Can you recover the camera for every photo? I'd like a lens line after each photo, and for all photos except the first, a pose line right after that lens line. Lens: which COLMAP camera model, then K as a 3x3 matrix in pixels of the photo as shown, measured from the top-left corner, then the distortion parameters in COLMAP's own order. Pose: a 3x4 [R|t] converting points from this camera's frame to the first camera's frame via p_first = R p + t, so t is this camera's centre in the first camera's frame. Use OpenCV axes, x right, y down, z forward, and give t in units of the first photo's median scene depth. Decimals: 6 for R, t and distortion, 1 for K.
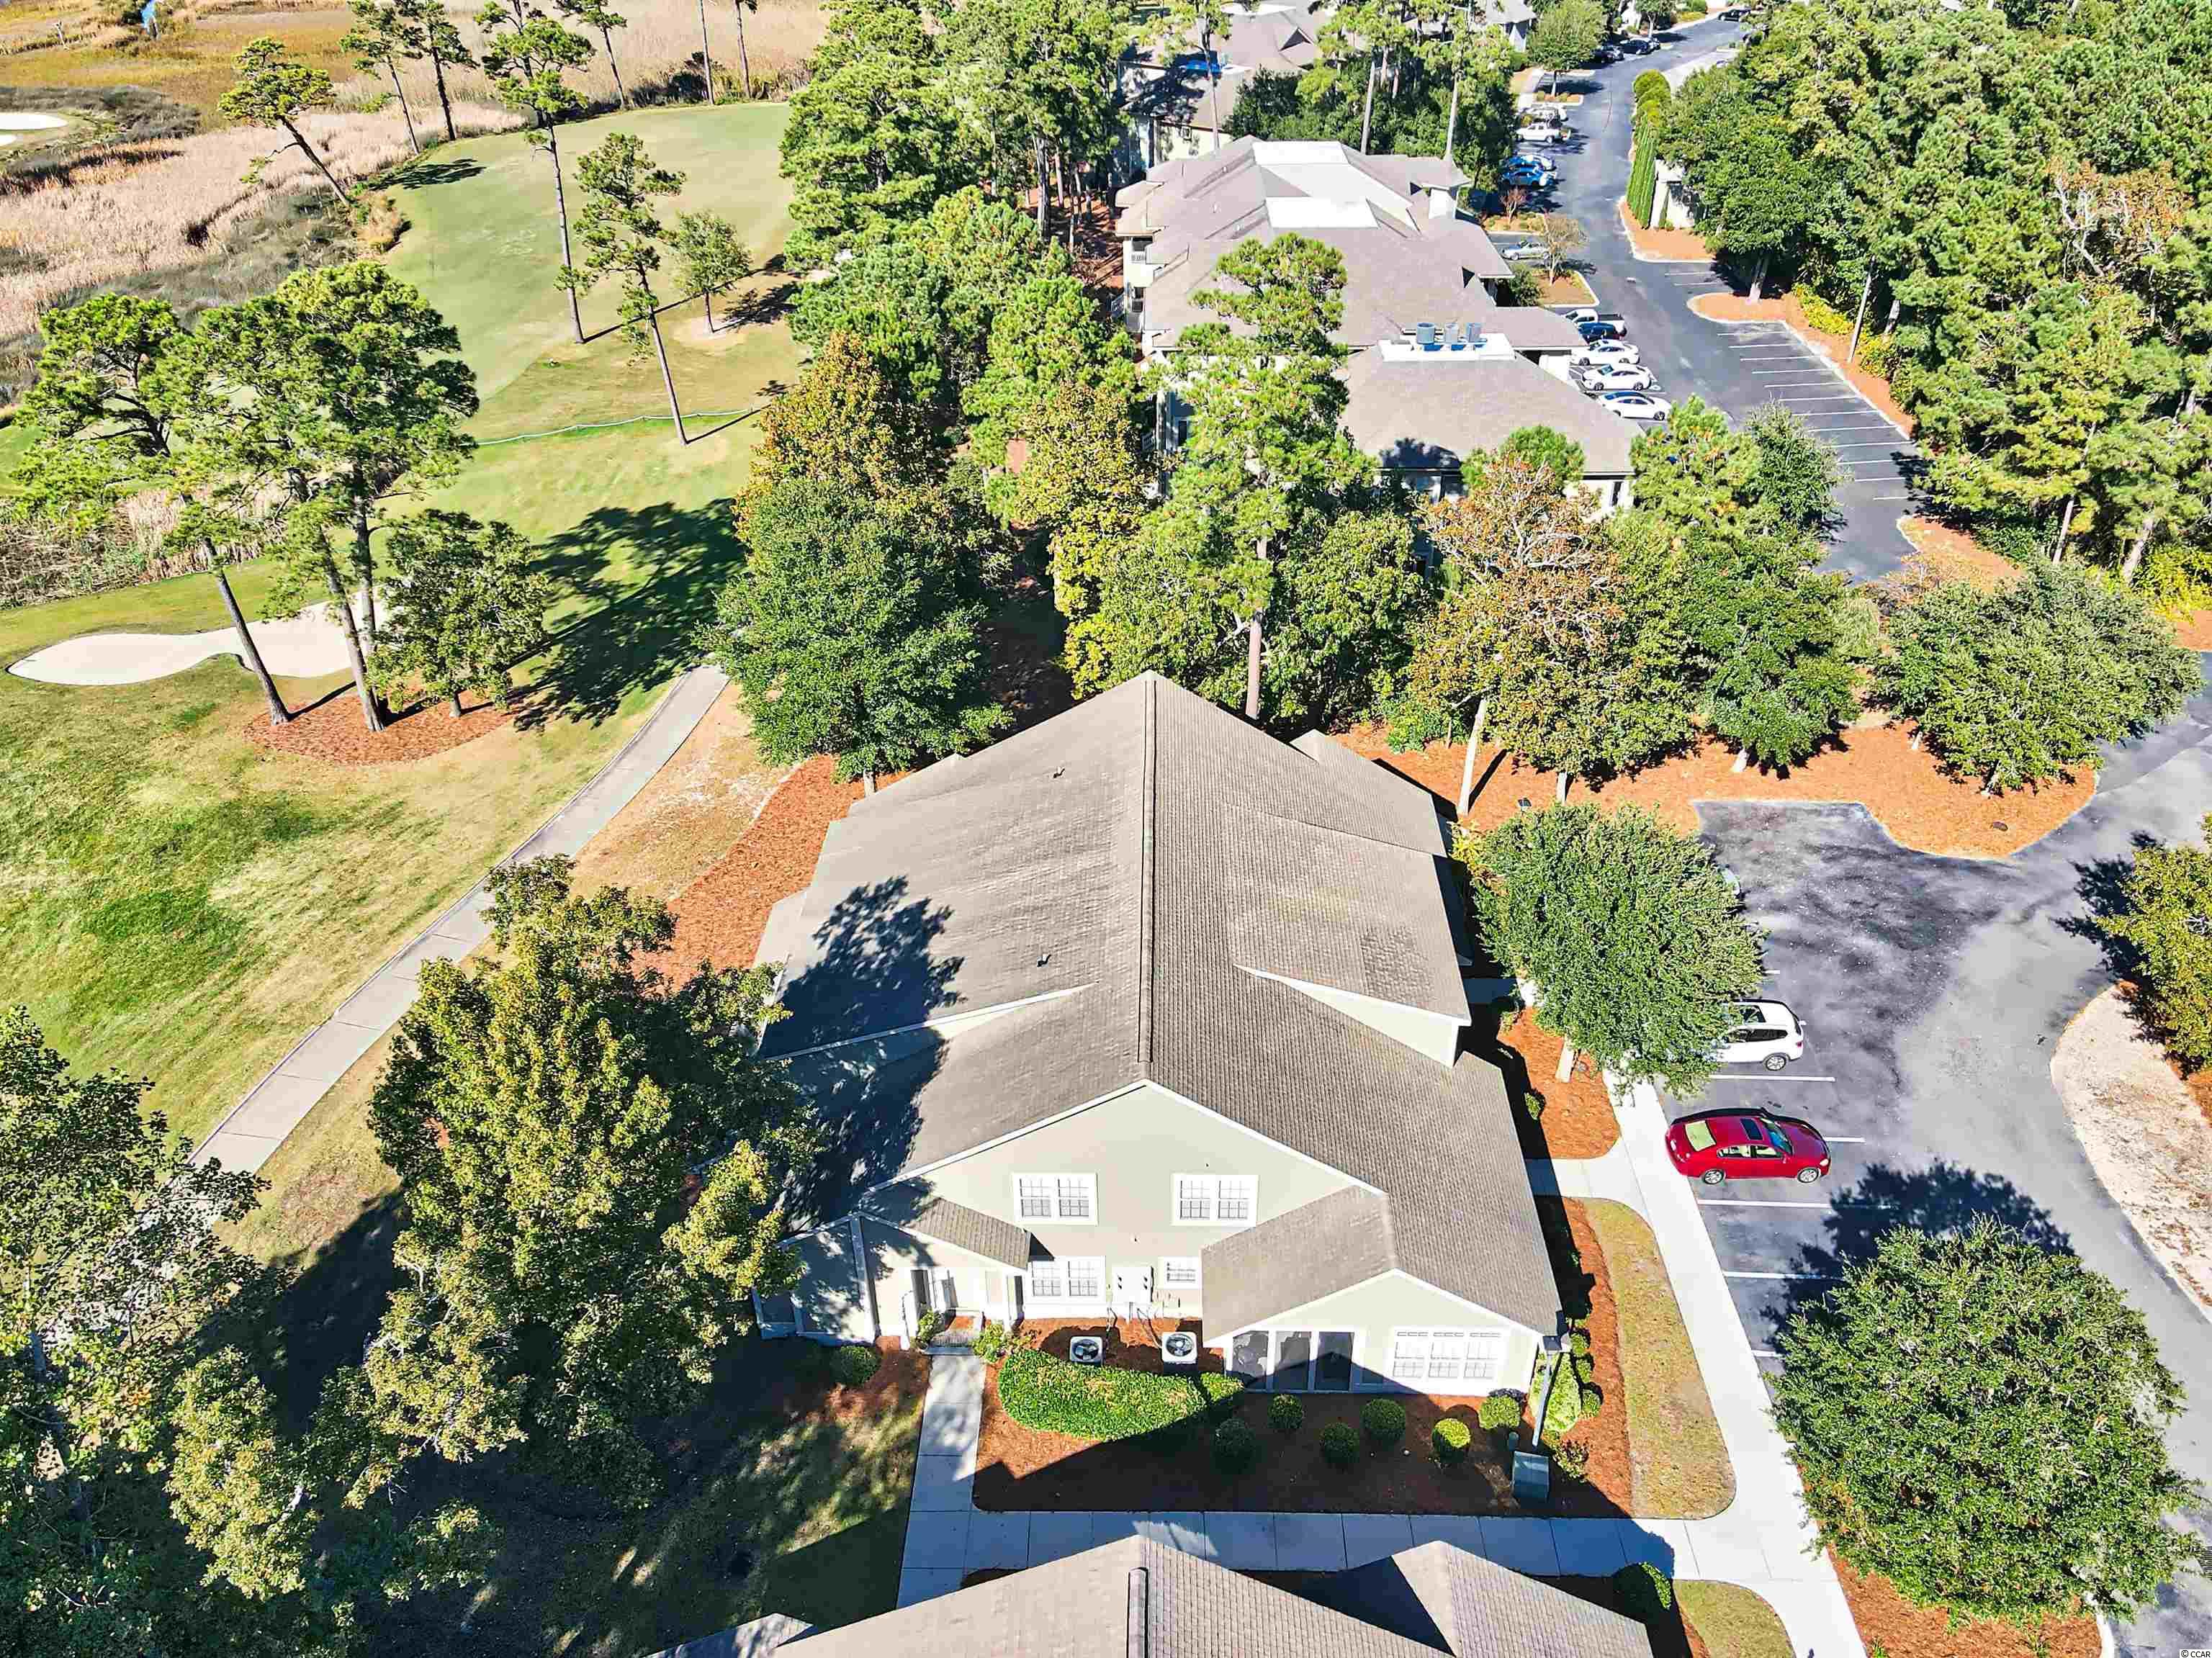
lens RADIAL K [[1610.6, 0, 1106.0], [0, 1610.6, 829.0], [0, 0, 1]] dist [0.019656, -0.005591]
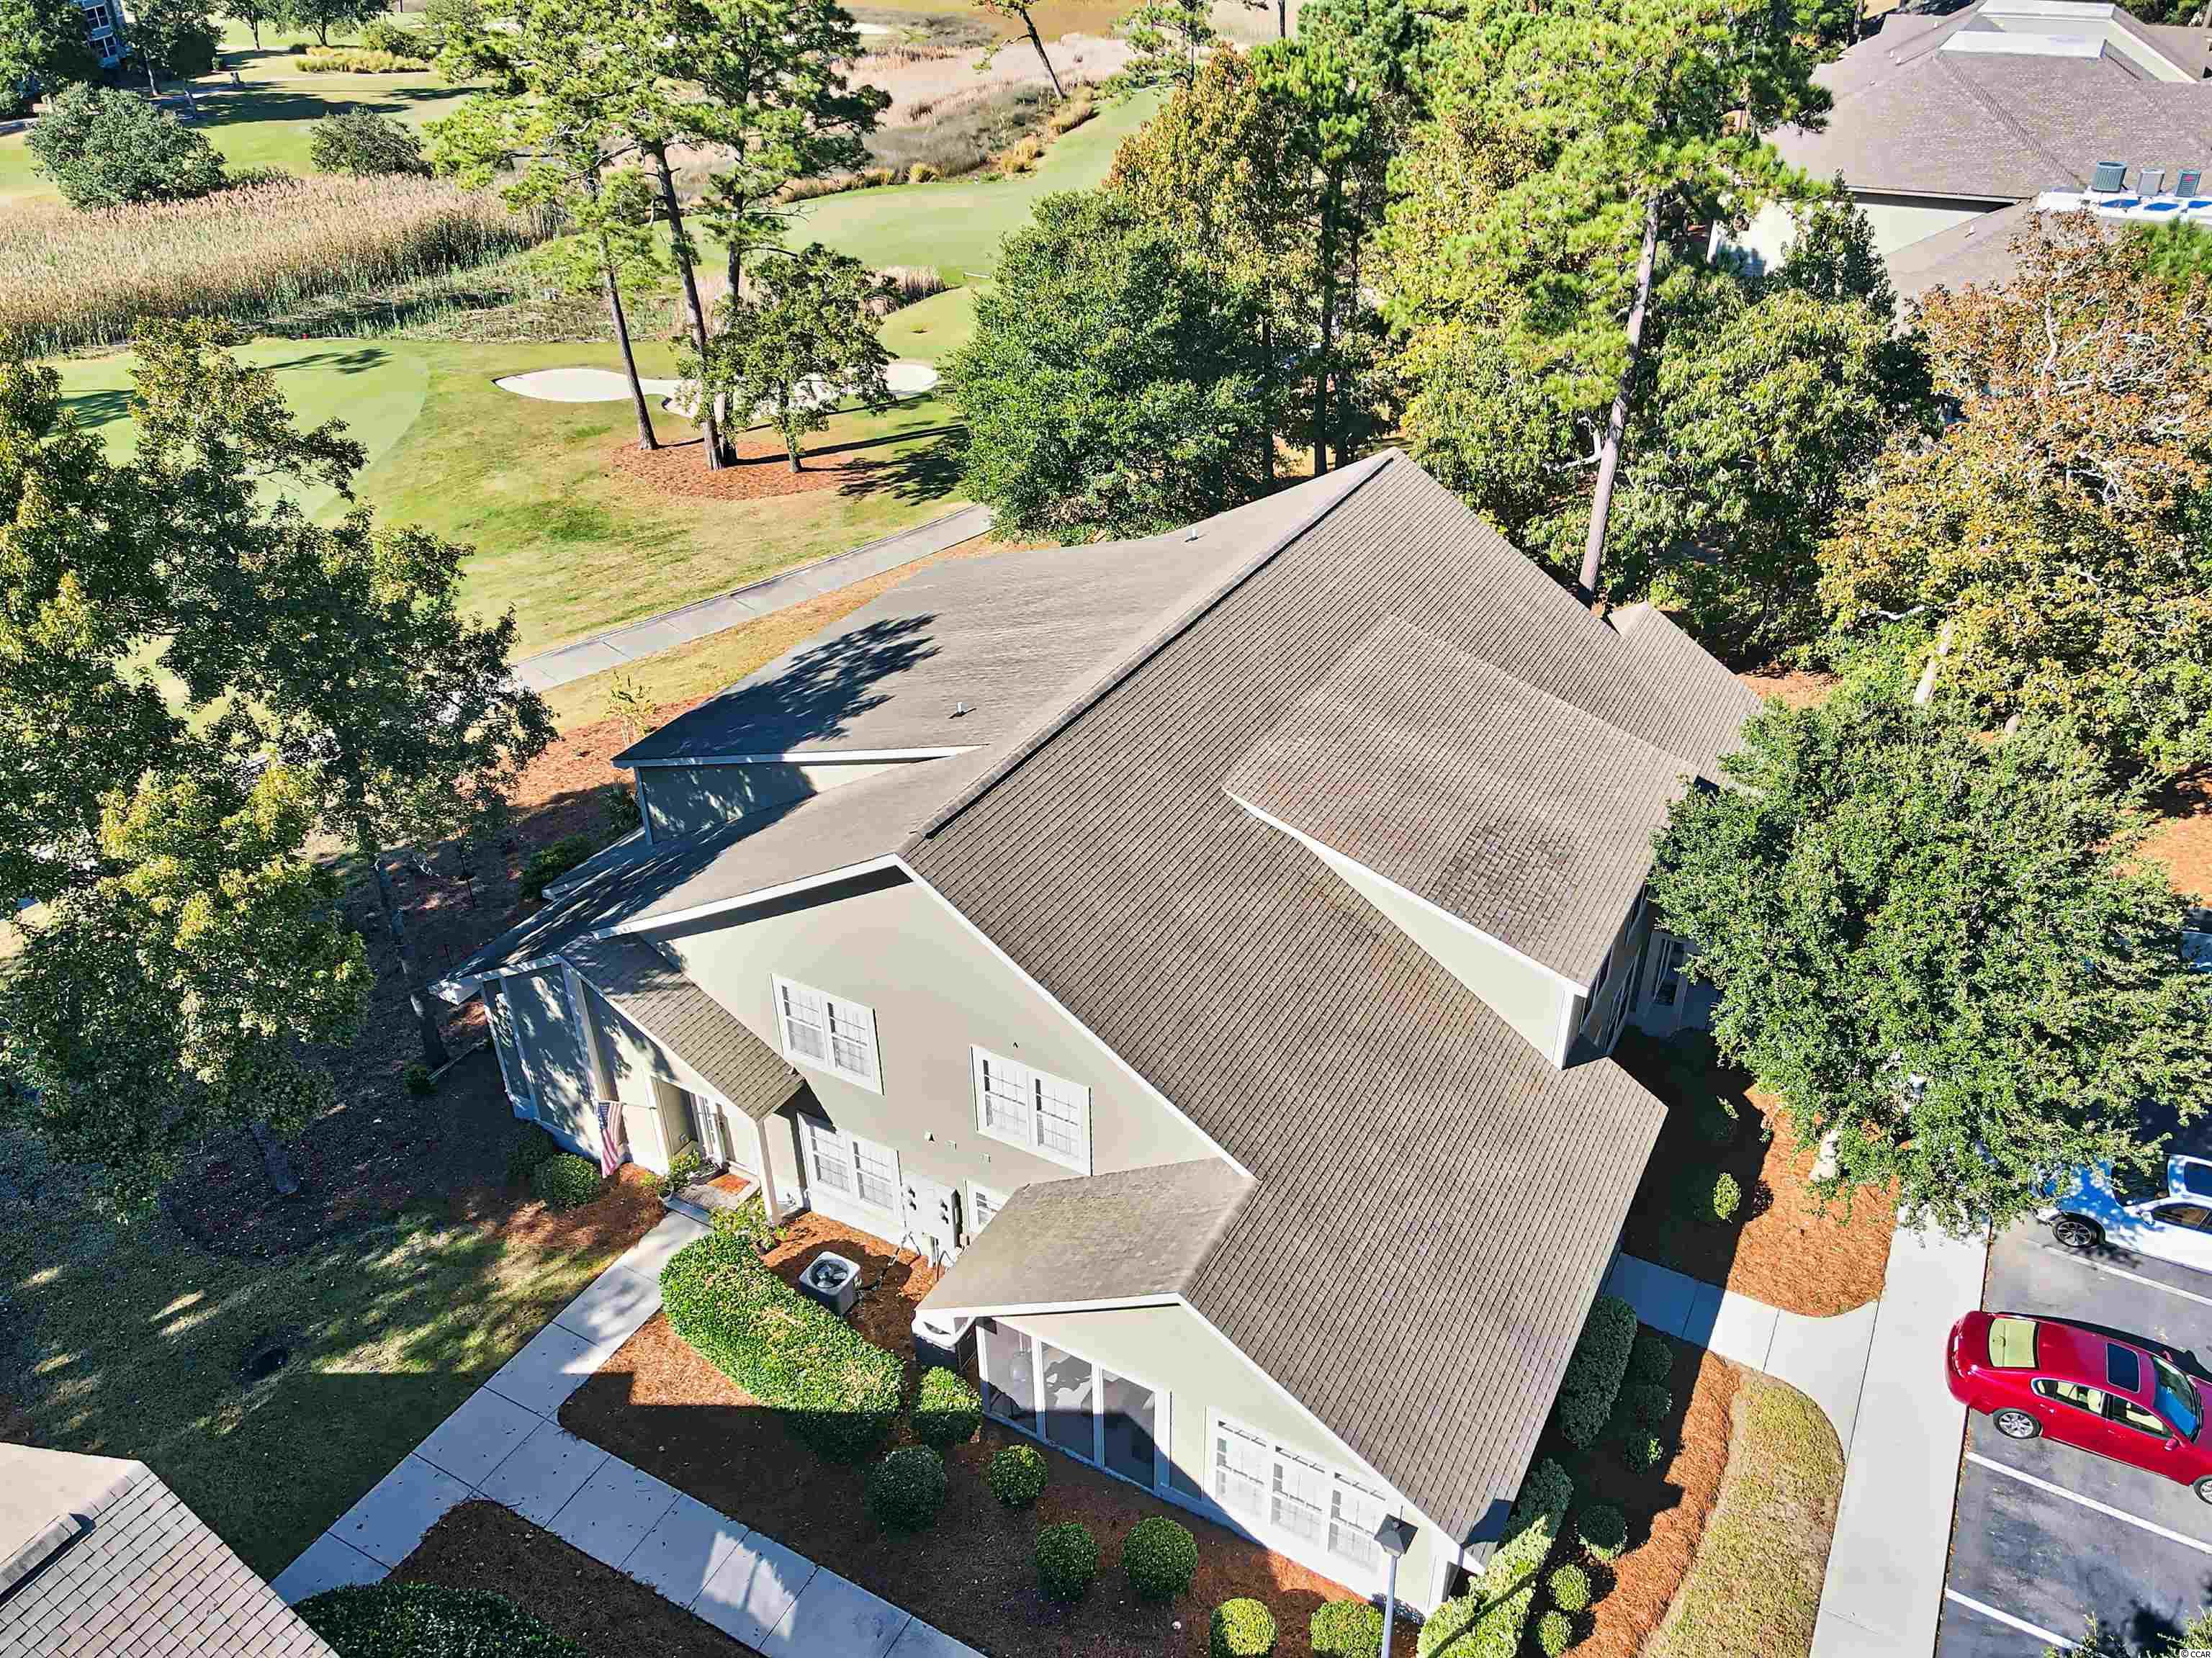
lens RADIAL K [[1610.6, 0, 1106.0], [0, 1610.6, 829.0], [0, 0, 1]] dist [0.019656, -0.005591]
pose [[0.886335, 0.248422, -0.390764, 0.286200], [-0.257649, 0.965786, 0.029579, 0.091170], [0.384743, 0.074463, 0.920015, 0.394698]]
